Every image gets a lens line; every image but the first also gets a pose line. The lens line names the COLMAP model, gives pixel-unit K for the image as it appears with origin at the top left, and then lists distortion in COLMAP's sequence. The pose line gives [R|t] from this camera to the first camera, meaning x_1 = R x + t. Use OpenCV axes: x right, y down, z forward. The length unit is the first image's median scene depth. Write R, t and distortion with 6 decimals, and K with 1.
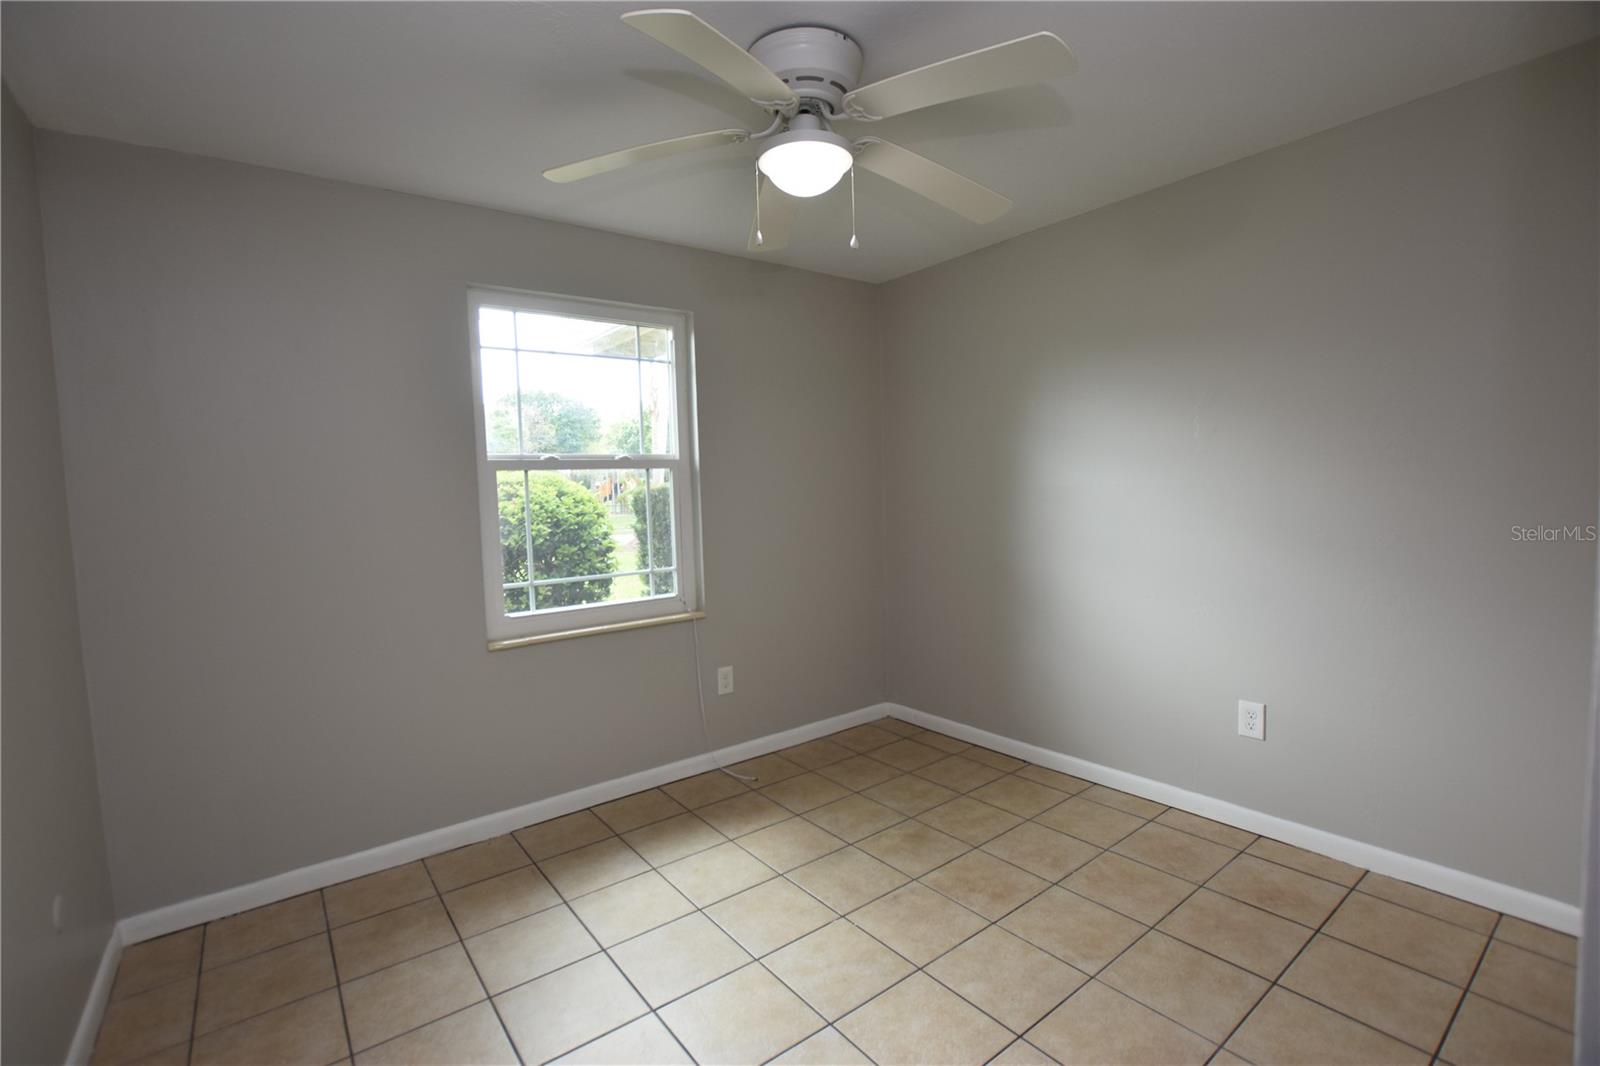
lens RADIAL K [[708.7, 0, 795.4], [0, 708.7, 531.1], [0, 0, 1]] dist [-0.023449, 0.001312]
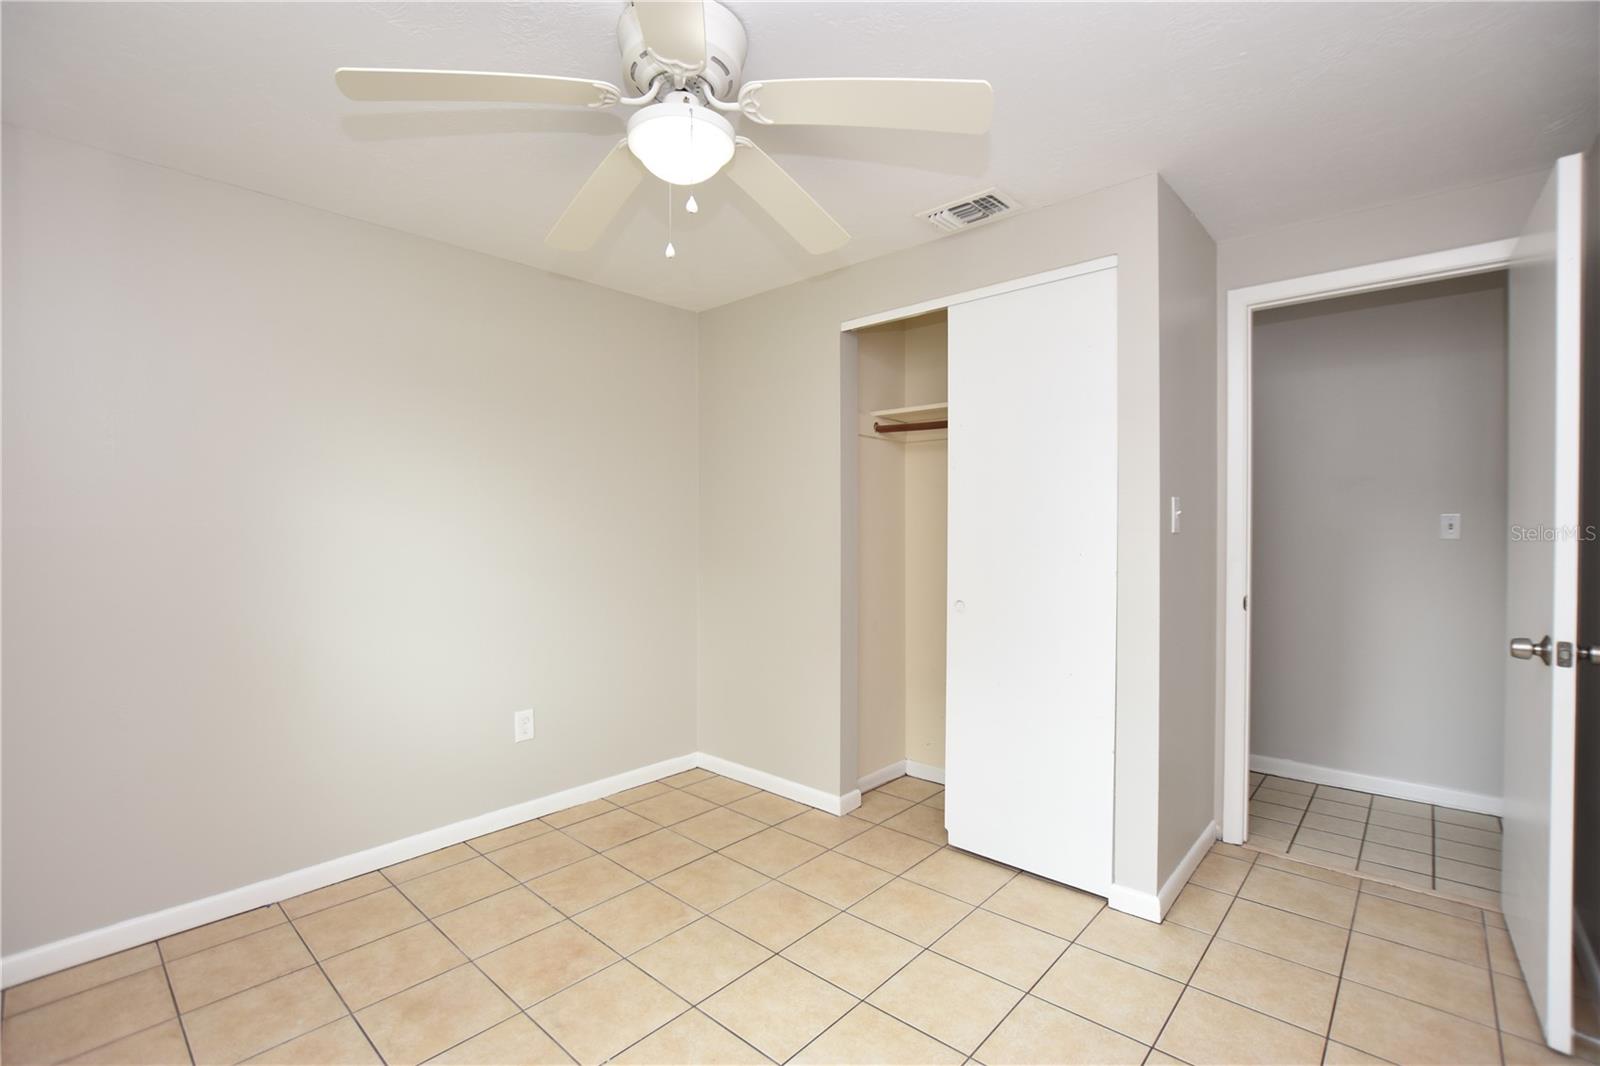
lens RADIAL K [[708.7, 0, 795.6], [0, 708.7, 534.4], [0, 0, 1]] dist [-0.023449, 0.001312]
pose [[-0.177718, 0.025915, 0.983740, -0.633173], [0.066627, 0.997676, -0.014246, -0.006196], [-0.981823, 0.063012, -0.179031, 0.763529]]
